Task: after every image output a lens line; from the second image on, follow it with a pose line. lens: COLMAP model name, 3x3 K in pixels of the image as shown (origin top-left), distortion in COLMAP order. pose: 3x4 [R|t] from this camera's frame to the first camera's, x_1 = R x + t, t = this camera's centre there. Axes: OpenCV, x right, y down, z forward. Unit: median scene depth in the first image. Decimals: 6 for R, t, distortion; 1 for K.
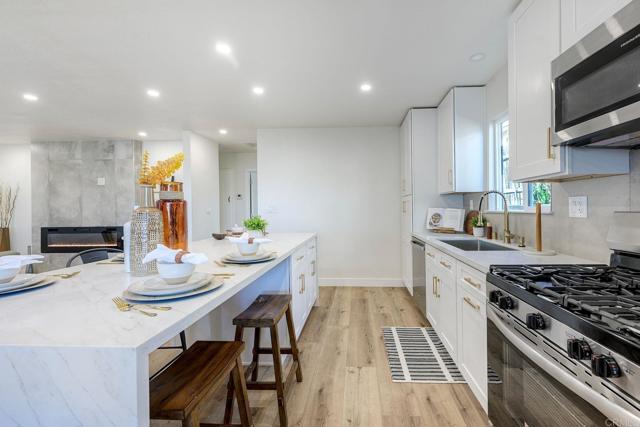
lens RADIAL K [[259.6, 0, 345.7], [0, 259.6, 210.2], [0, 0, 1]] dist [-0.002709, -0.000951]
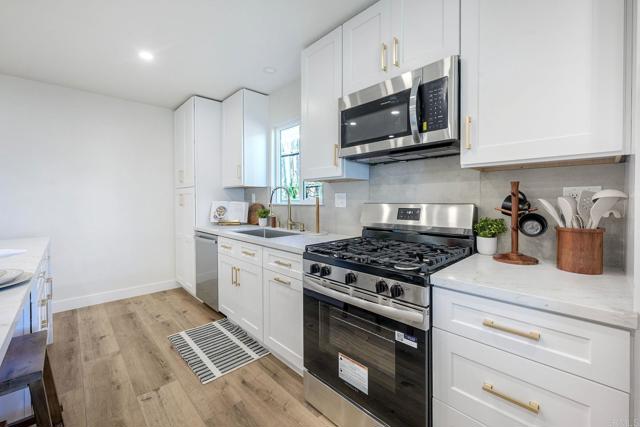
lens RADIAL K [[259.6, 0, 315.0], [0, 259.6, 205.2], [0, 0, 1]] dist [-0.002709, -0.000951]
pose [[0.707959, -0.009390, 0.706192, -0.152654], [0.004944, 0.999953, 0.008339, 0.001690], [-0.706237, -0.002412, 0.707972, 0.035176]]
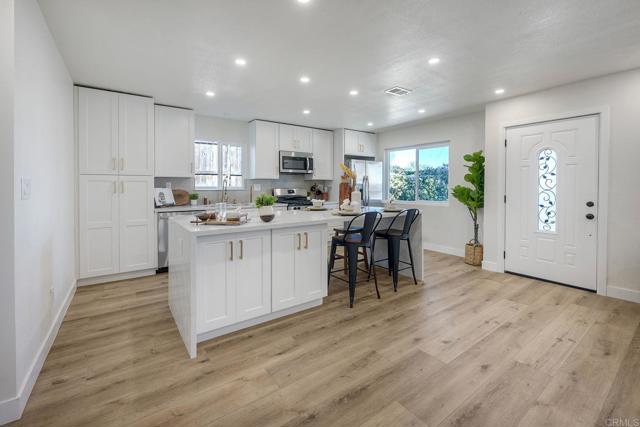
lens RADIAL K [[273.3, 0, 322.7], [0, 273.3, 191.7], [0, 0, 1]] dist [-0.003285, -0.001332]
pose [[-0.621339, -0.002626, 0.783537, -1.401140], [0.004008, 0.999971, 0.006529, 0.016994], [-0.783531, 0.007197, -0.621311, 1.498475]]
